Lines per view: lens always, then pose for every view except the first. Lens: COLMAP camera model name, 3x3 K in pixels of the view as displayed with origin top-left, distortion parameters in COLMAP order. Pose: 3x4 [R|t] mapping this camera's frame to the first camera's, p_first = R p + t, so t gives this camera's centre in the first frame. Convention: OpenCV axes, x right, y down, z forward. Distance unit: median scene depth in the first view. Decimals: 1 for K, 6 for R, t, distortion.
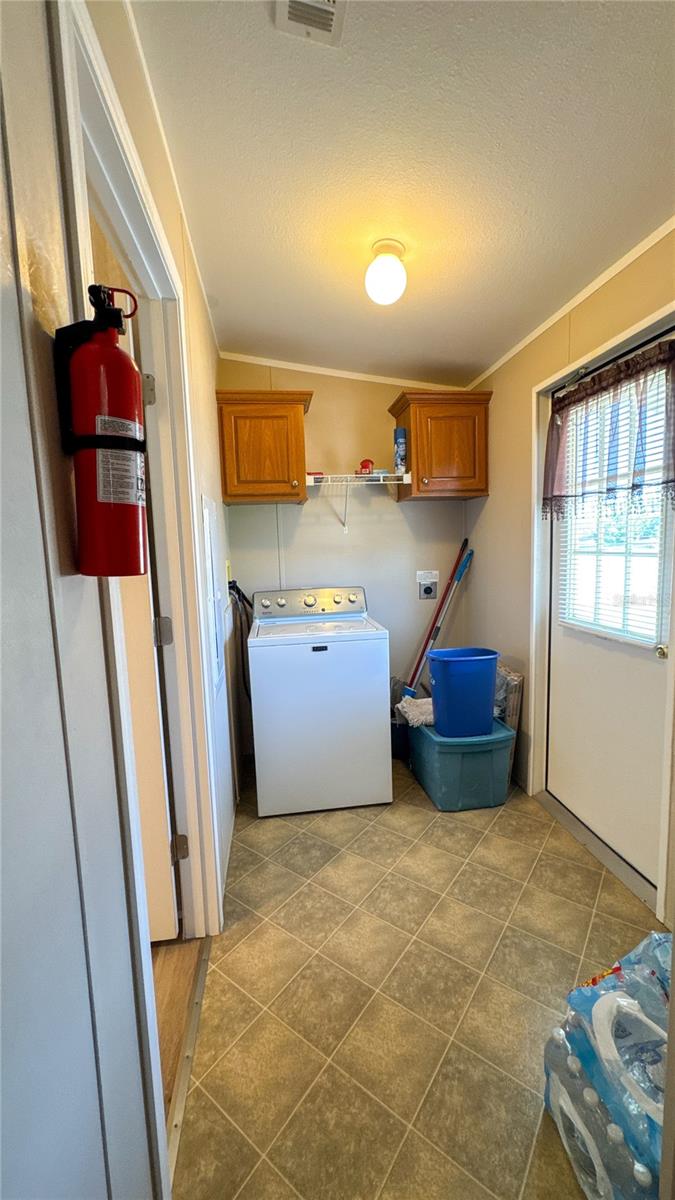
lens RADIAL K [[477.1, 0, 337.1], [0, 477.1, 595.9], [0, 0, 1]] dist [0.000082, -0.000087]
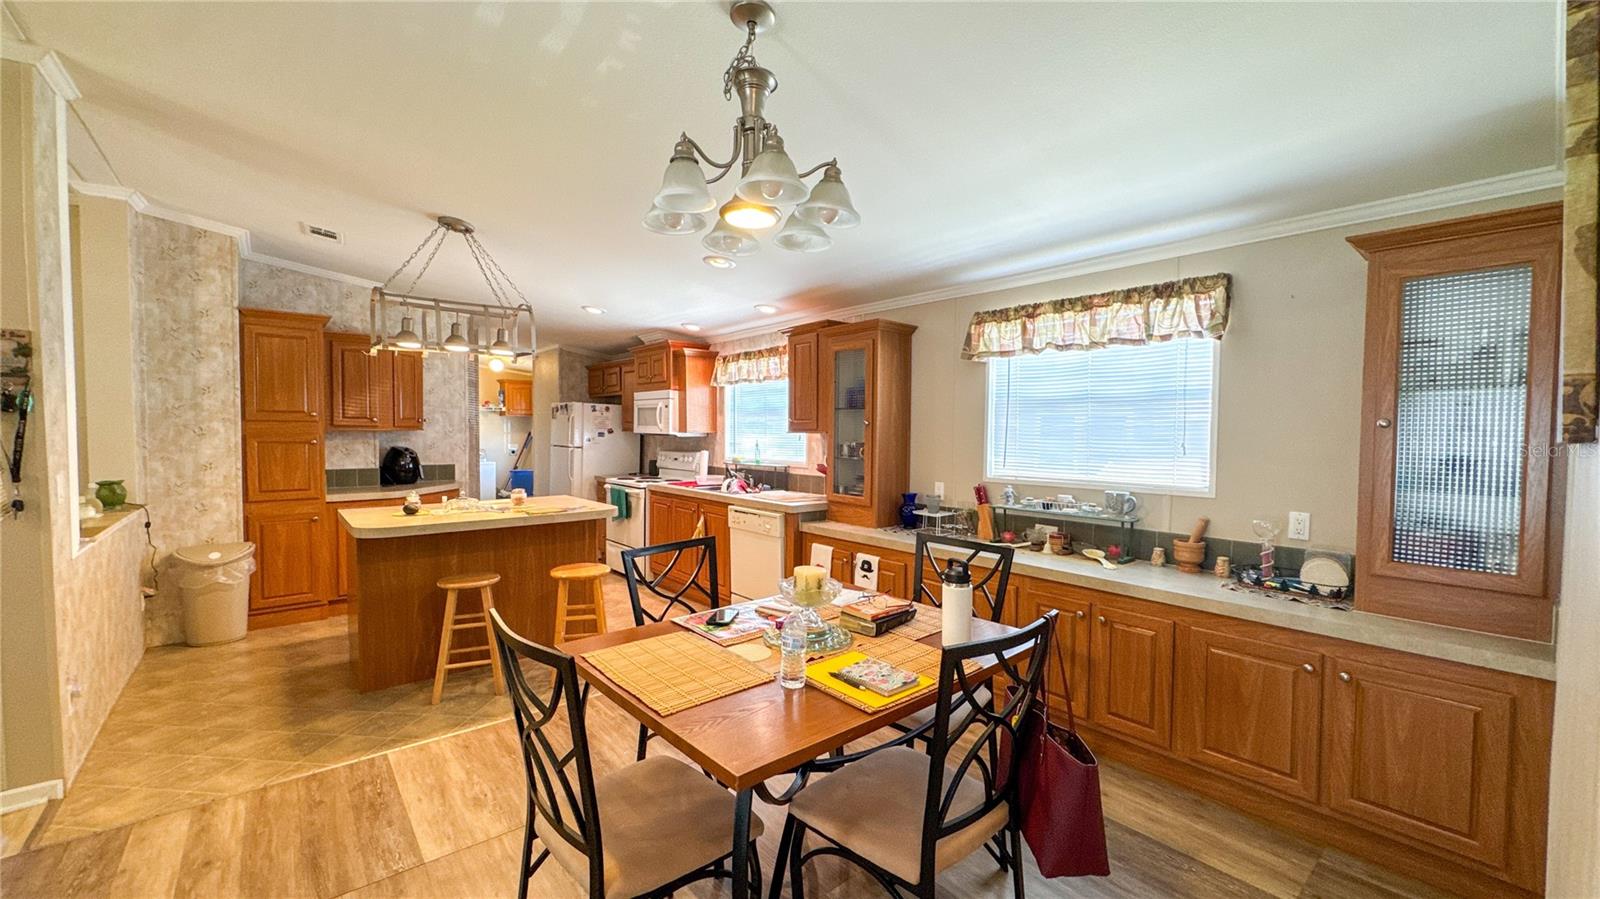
lens RADIAL K [[636.2, 0, 801.2], [0, 636.2, 449.1], [0, 0, 1]] dist [0.000082, -0.000087]
pose [[0.839932, 0.021170, 0.542278, -0.355309], [0.027084, 0.996359, -0.080847, 0.289795], [-0.542015, 0.082593, 0.836300, -2.662654]]
